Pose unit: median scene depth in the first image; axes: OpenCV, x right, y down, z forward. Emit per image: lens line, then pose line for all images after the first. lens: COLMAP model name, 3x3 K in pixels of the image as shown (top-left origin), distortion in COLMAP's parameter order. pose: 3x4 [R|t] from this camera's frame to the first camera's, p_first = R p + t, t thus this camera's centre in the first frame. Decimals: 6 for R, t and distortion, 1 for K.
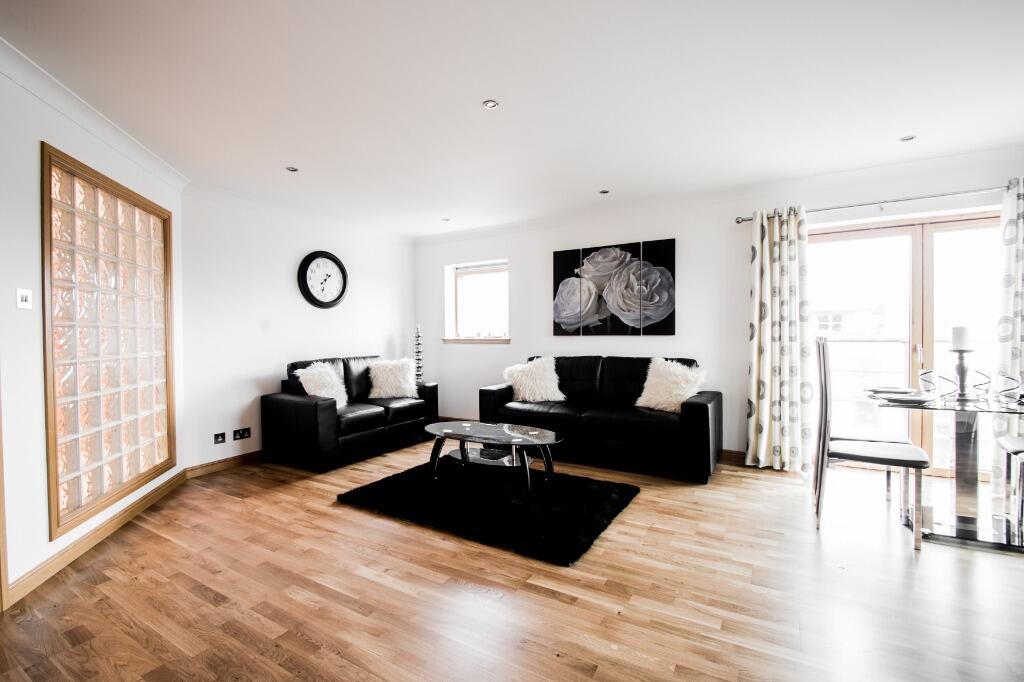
lens RADIAL K [[451.4, 0, 500.7], [0, 451.4, 338.1], [0, 0, 1]] dist [0.013277, -0.016043]
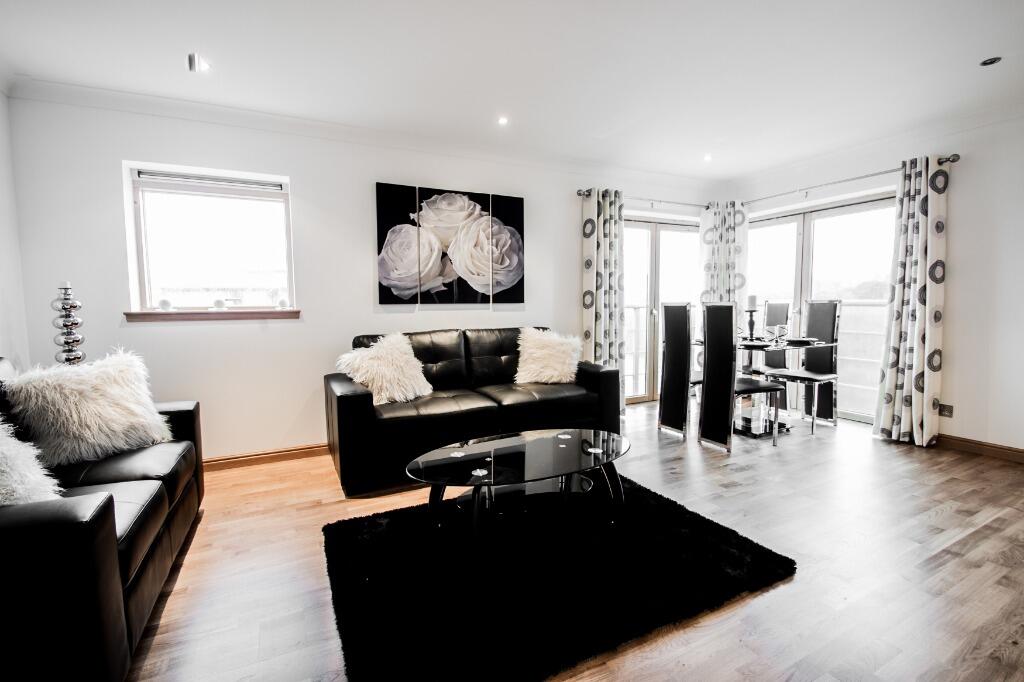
lens RADIAL K [[451.4, 0, 500.7], [0, 451.4, 338.1], [0, 0, 1]] dist [0.013277, -0.016043]
pose [[0.537964, -0.061659, 0.840709, -0.431113], [0.015409, 0.997874, 0.063326, 0.005963], [-0.842827, -0.021113, 0.537771, 0.532579]]
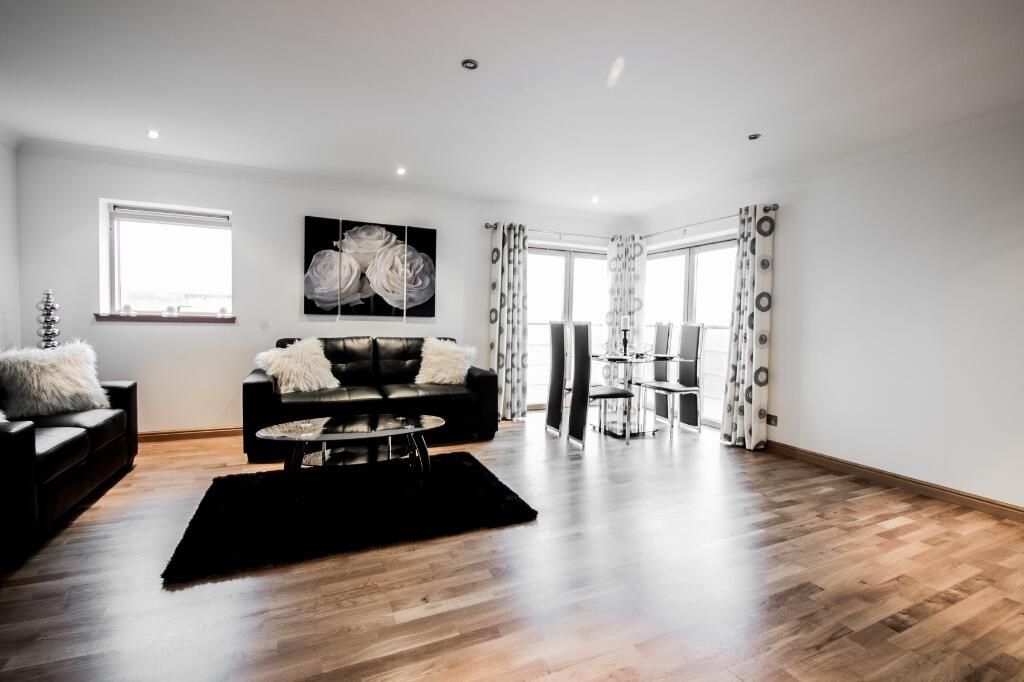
lens RADIAL K [[451.4, 0, 500.7], [0, 451.4, 338.1], [0, 0, 1]] dist [0.013277, -0.016043]
pose [[0.571412, -0.014360, 0.820537, -0.433438], [-0.017804, 0.999395, 0.029889, 0.008934], [-0.820470, -0.031688, 0.570811, 0.228681]]
